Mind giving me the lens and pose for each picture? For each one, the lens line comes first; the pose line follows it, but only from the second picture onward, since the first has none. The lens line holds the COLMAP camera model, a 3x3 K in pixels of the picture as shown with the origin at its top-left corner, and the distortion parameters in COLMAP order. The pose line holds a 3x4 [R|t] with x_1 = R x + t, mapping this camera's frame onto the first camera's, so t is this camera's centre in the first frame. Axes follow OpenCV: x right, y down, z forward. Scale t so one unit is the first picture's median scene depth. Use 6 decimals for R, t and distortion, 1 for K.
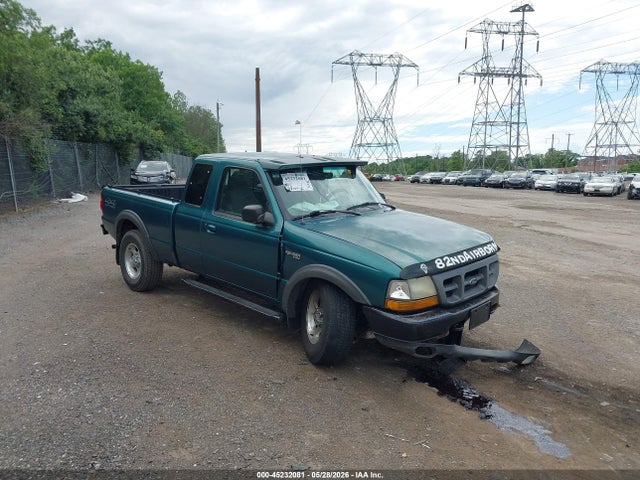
lens RADIAL K [[487.3, 0, 312.9], [0, 487.3, 246.2], [0, 0, 1]] dist [-0.020097, -0.005861]
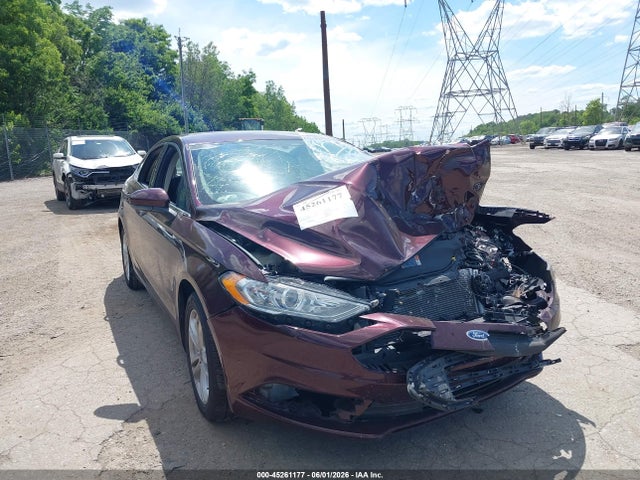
lens RADIAL K [[487.3, 0, 315.6], [0, 487.3, 243.9], [0, 0, 1]] dist [-0.020097, -0.005861]
pose [[0.973885, -0.019546, -0.226198, 0.062654], [0.032503, 0.998028, 0.053700, -0.041154], [0.224703, -0.059650, 0.972600, 0.276321]]
